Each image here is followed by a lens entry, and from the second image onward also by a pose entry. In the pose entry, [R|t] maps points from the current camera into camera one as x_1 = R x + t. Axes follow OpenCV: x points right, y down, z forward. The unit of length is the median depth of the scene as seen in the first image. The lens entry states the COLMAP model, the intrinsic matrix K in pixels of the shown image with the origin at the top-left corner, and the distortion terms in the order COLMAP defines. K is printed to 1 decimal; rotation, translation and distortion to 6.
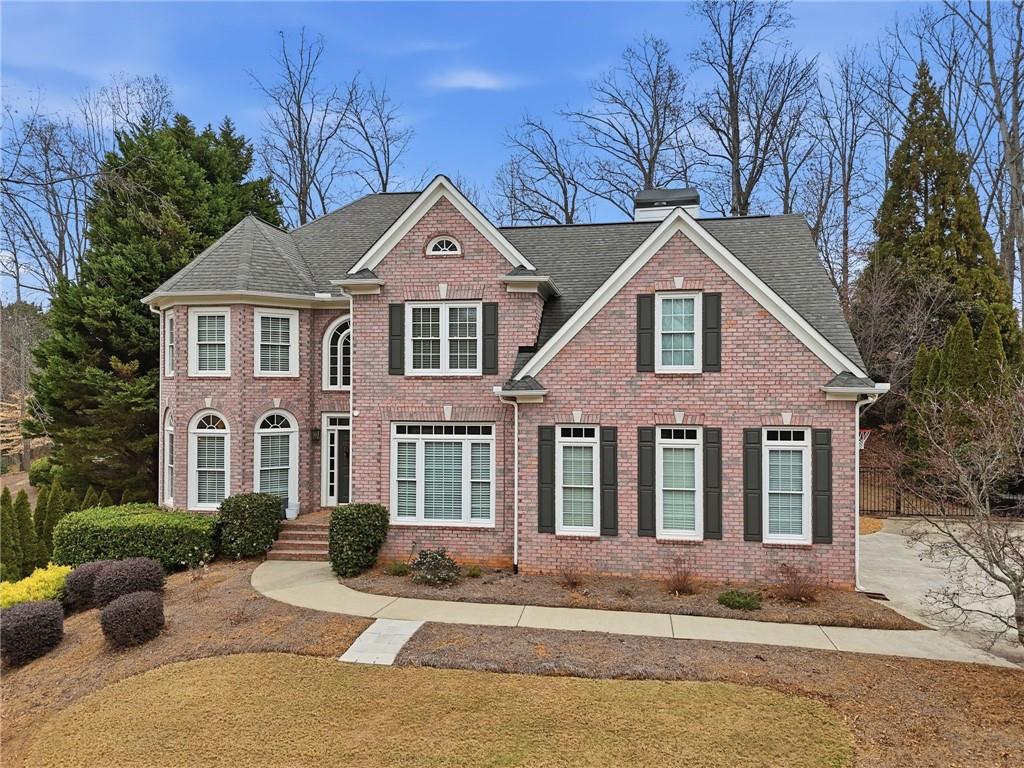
lens RADIAL K [[742.6, 0, 512.0], [0, 742.6, 384.0], [0, 0, 1]] dist [0.043493, -0.007802]
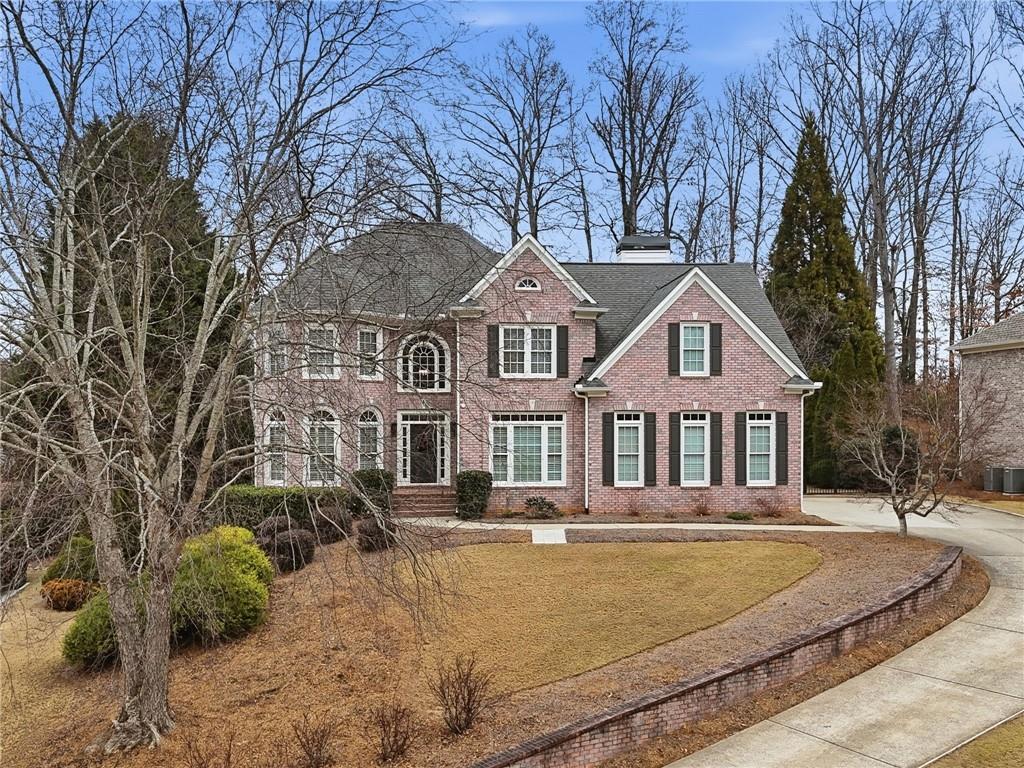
lens RADIAL K [[1103.3, 0, 498.5], [0, 1103.3, 456.8], [0, 0, 1]] dist [0.085369, 0.003510]
pose [[0.963639, -0.009000, 0.267056, -0.727925], [0.002906, 0.999726, 0.023206, 0.091298], [-0.267191, -0.021586, 0.963402, -1.011765]]
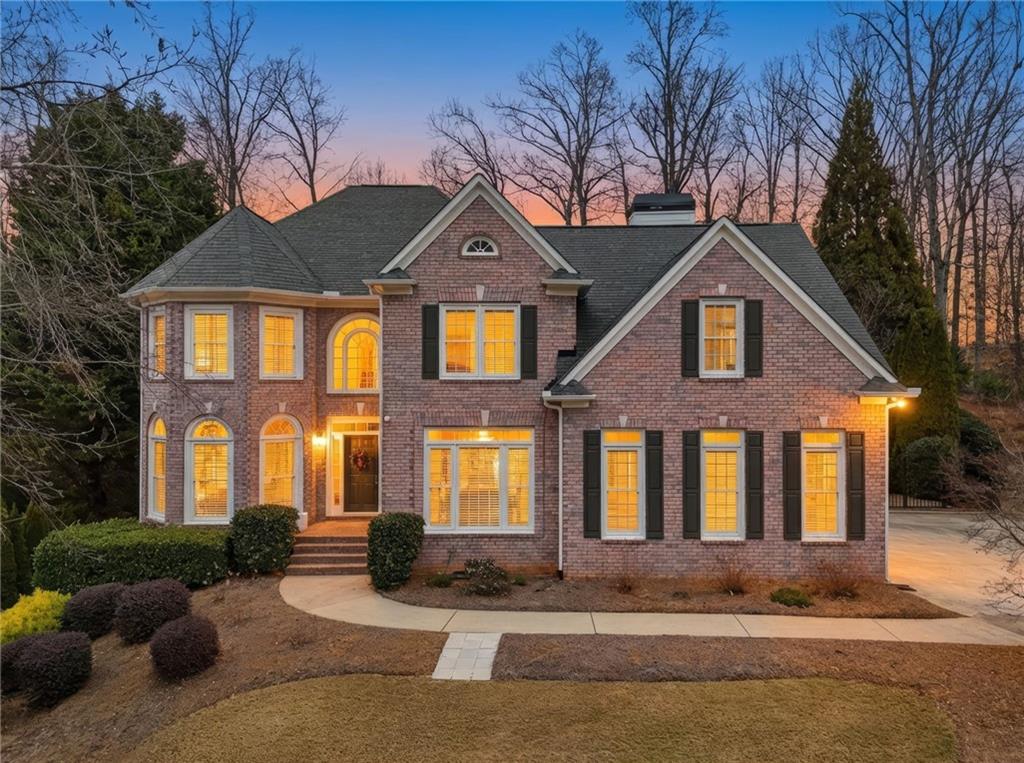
lens RADIAL K [[760.9, 0, 512.0], [0, 760.9, 381.5], [0, 0, 1]] dist [0.043005, -0.001040]
pose [[0.987902, -0.001040, 0.155077, -0.215357], [0.000427, 0.999992, 0.003983, -0.013417], [-0.155079, -0.003869, 0.987894, 0.006583]]
